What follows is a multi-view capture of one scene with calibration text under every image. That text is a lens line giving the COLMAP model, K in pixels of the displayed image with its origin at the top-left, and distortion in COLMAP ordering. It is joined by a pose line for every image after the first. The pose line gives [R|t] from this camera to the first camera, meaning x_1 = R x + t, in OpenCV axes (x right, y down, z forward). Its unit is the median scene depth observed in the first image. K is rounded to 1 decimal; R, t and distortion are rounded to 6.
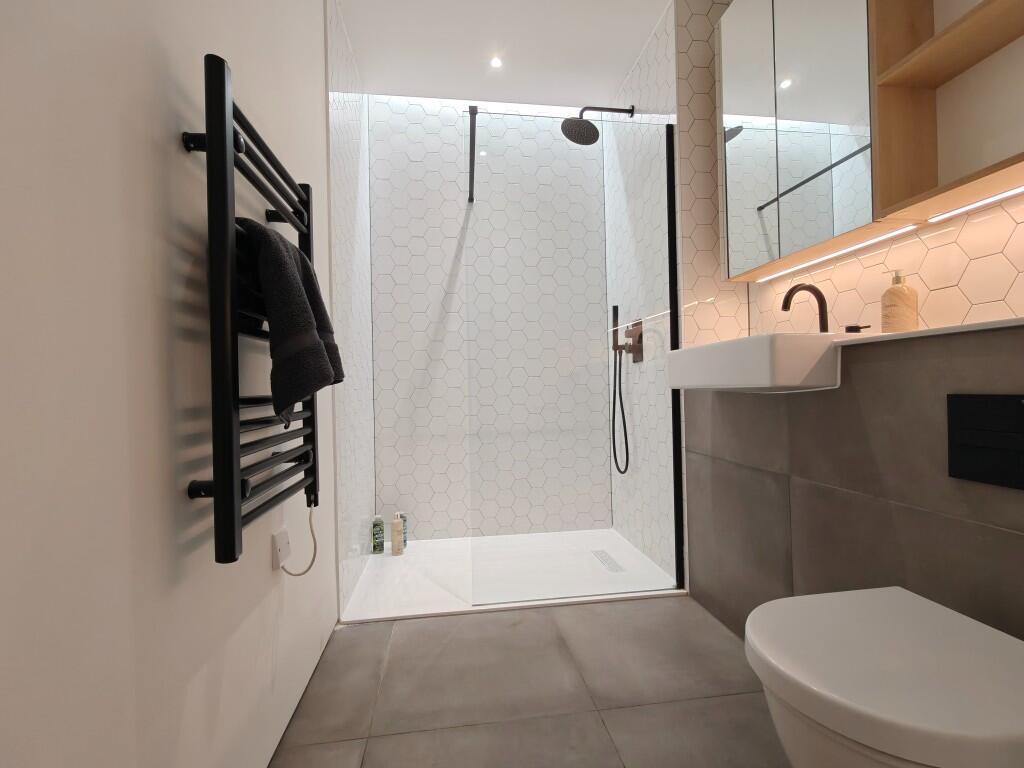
lens RADIAL K [[459.7, 0, 508.7], [0, 459.7, 383.7], [0, 0, 1]] dist [0.001337, 0.000404]
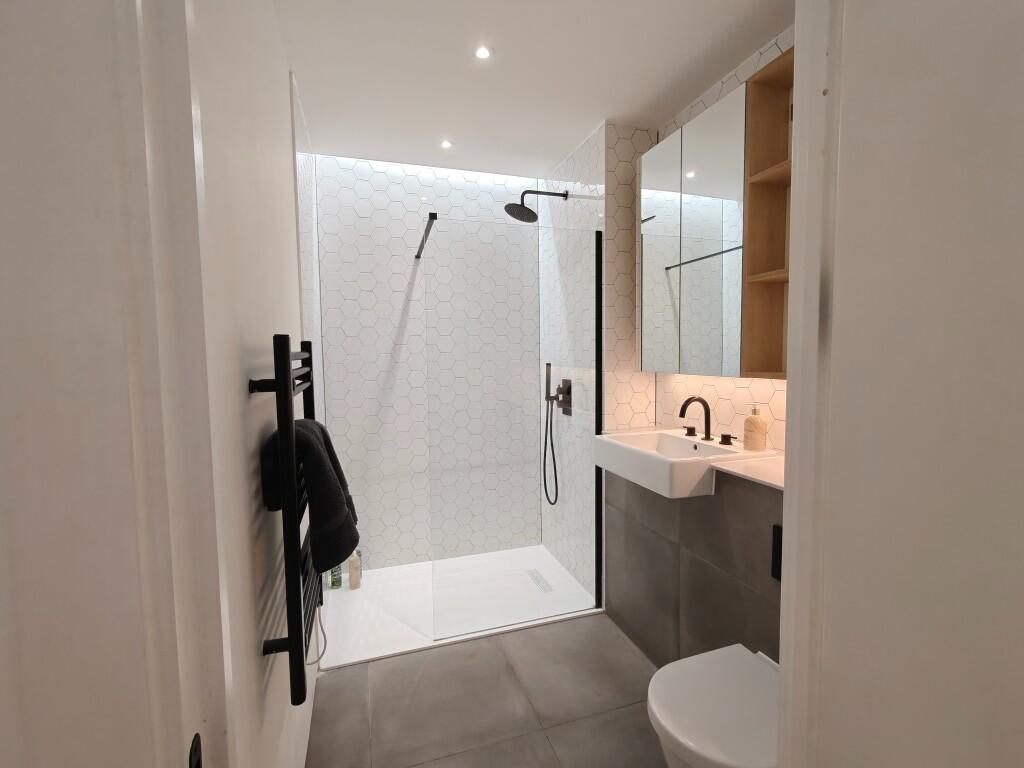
lens RADIAL K [[457.0, 0, 509.7], [0, 457.0, 385.6], [0, 0, 1]] dist [-0.003608, 0.000045]
pose [[0.983902, -0.003654, 0.178673, -0.076301], [-0.008715, 0.997621, 0.068391, -0.211932], [-0.178498, -0.068847, 0.981529, -0.124450]]
